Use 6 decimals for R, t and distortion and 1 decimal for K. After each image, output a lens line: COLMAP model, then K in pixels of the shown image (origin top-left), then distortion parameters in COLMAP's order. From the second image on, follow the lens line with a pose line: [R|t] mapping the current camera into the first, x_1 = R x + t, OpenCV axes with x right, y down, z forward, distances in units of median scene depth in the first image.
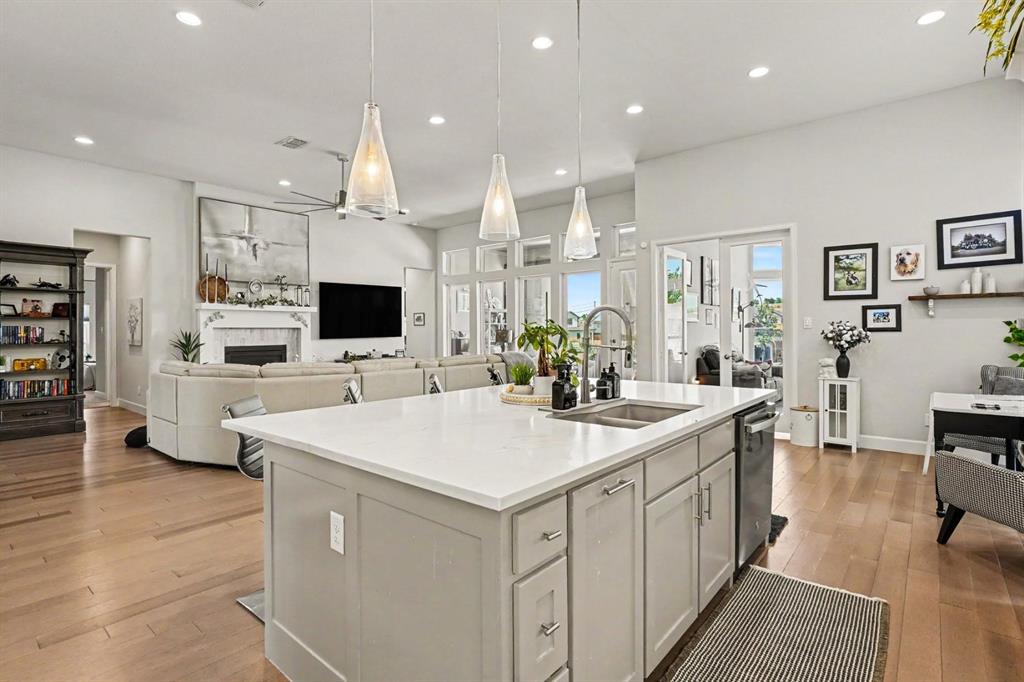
lens RADIAL K [[494.3, 0, 512.0], [0, 494.3, 341.0], [0, 0, 1]] dist [-0.000983, -0.000049]
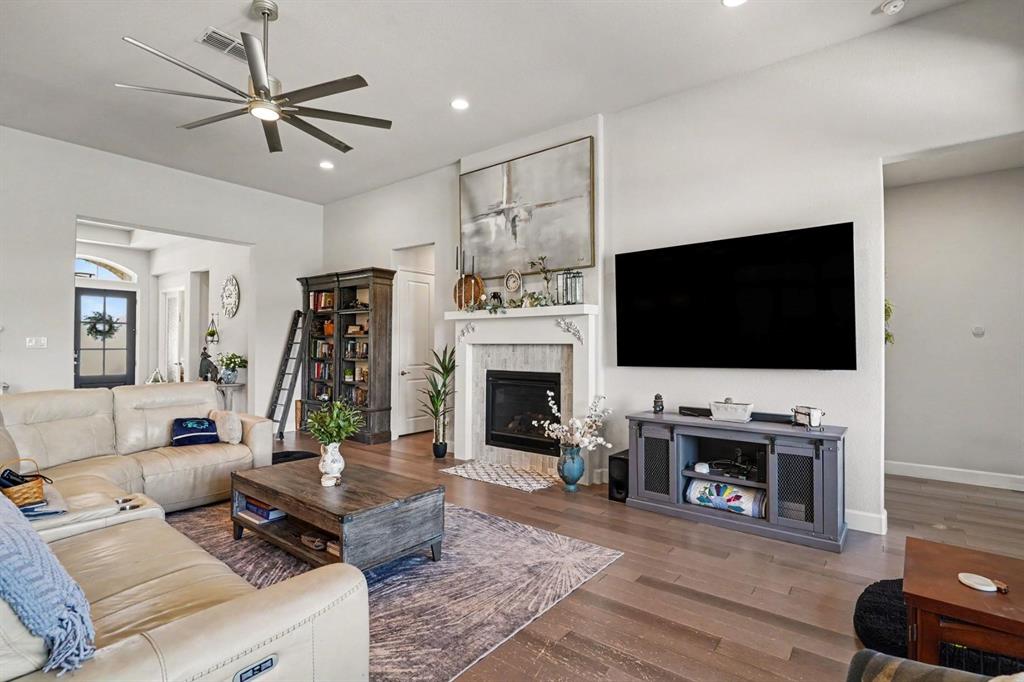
lens RADIAL K [[494.3, 0, 512.0], [0, 494.3, 341.0], [0, 0, 1]] dist [-0.000983, -0.000049]
pose [[0.011059, -0.003934, -0.999931, 0.138340], [-0.026041, 0.999652, -0.004221, -0.028405], [0.999600, 0.026086, 0.010952, 1.014220]]
